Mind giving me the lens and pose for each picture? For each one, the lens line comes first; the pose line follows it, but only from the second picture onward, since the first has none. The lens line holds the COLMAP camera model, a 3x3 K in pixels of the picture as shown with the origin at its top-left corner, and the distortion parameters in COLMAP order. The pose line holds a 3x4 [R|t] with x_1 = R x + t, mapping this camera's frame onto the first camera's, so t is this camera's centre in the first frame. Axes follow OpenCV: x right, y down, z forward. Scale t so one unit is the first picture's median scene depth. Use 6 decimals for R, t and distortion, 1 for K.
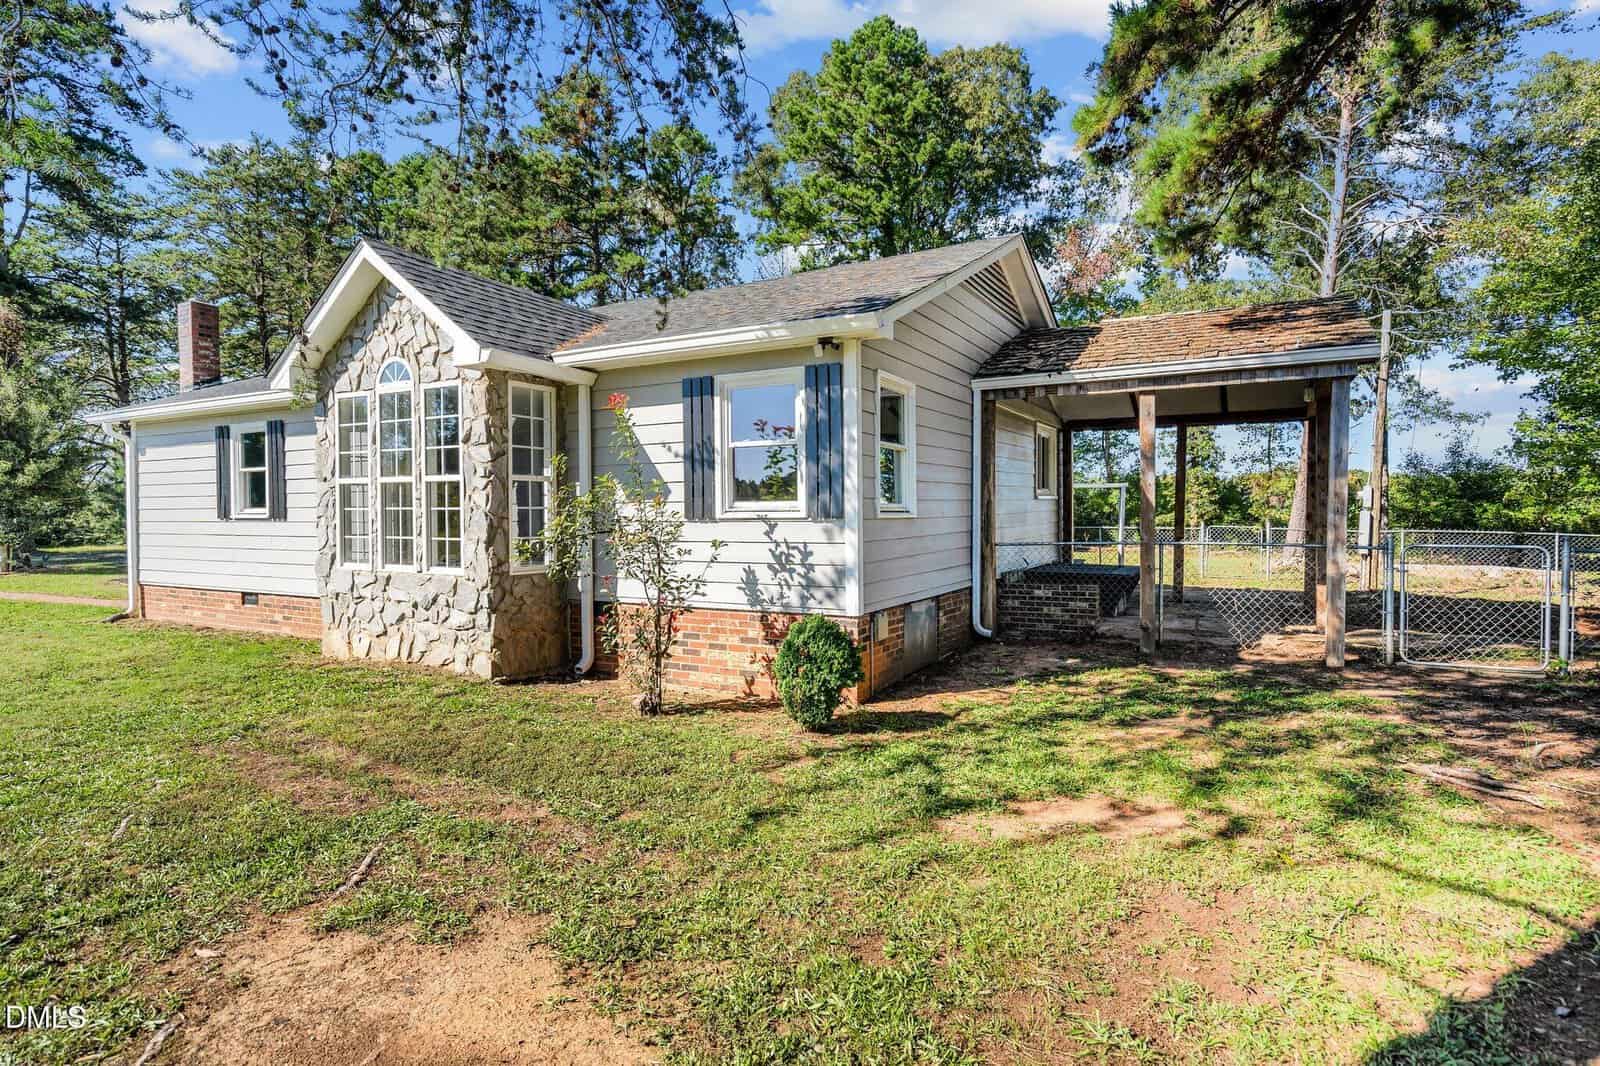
lens RADIAL K [[726.8, 0, 800.2], [0, 726.8, 531.3], [0, 0, 1]] dist [0.000977, -0.001133]
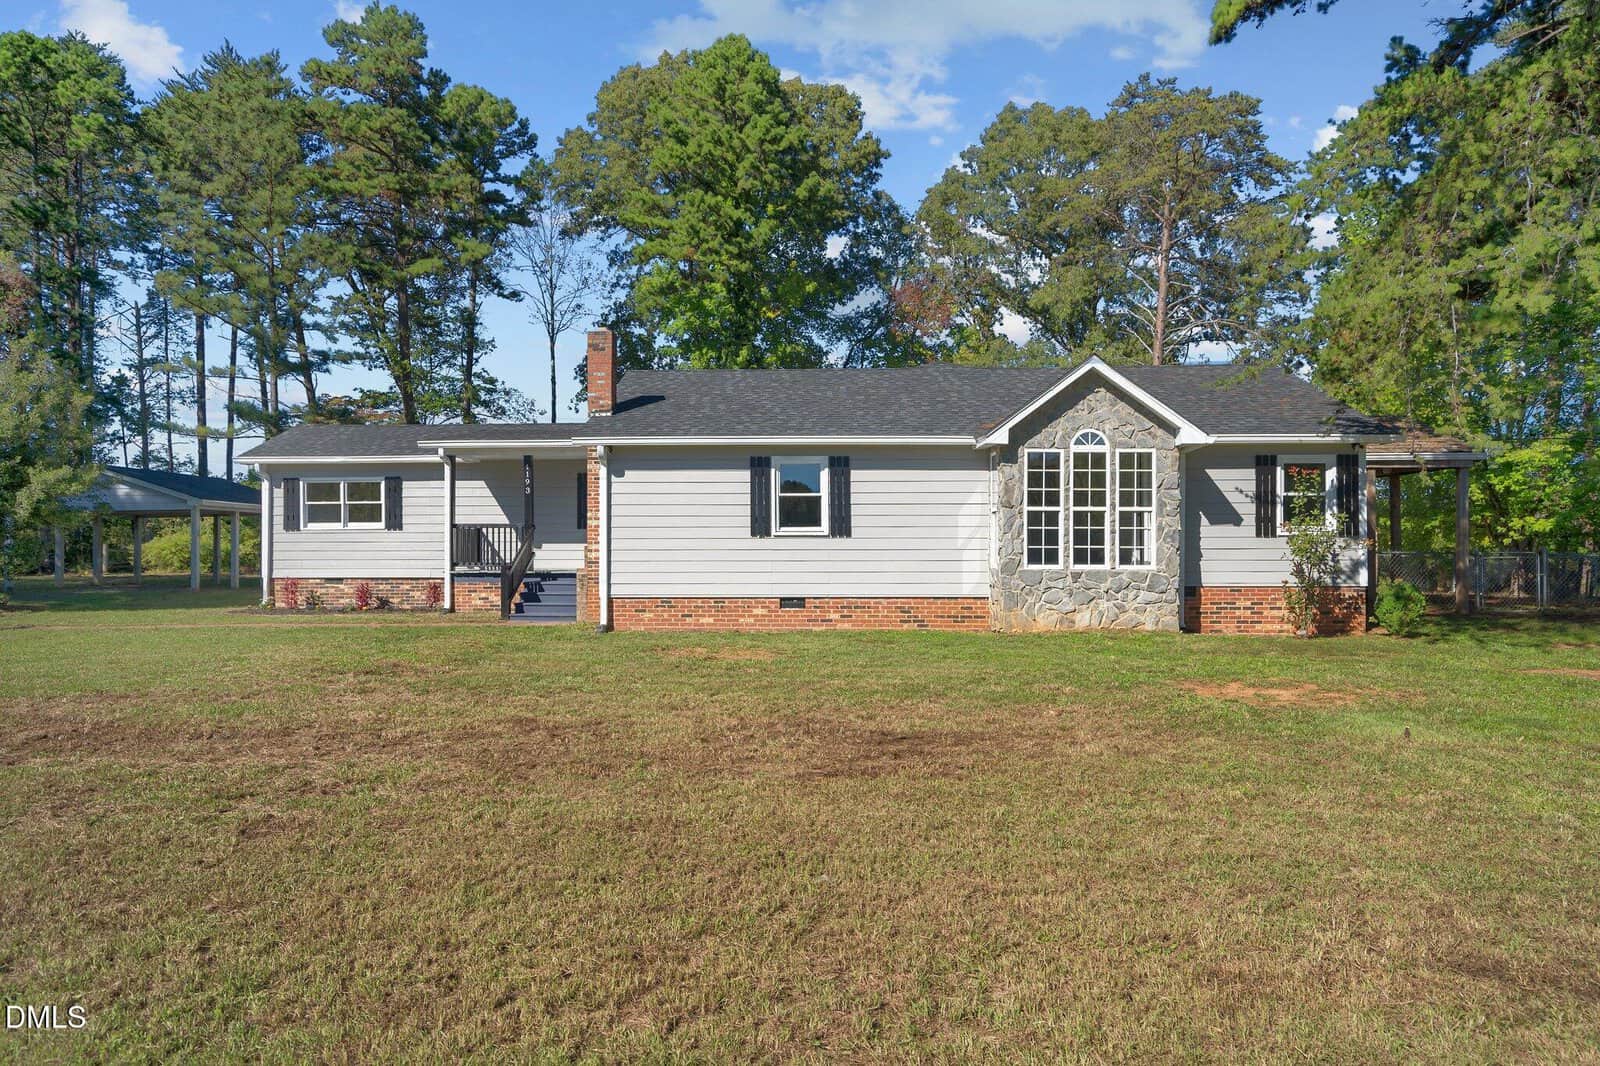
lens RADIAL K [[726.8, 0, 804.9], [0, 726.8, 533.7], [0, 0, 1]] dist [0.000977, -0.001133]
pose [[0.921096, 0.006375, 0.389283, -1.719539], [0.006007, 0.999514, -0.030583, 0.023199], [-0.389289, 0.030508, 0.920610, -0.159556]]
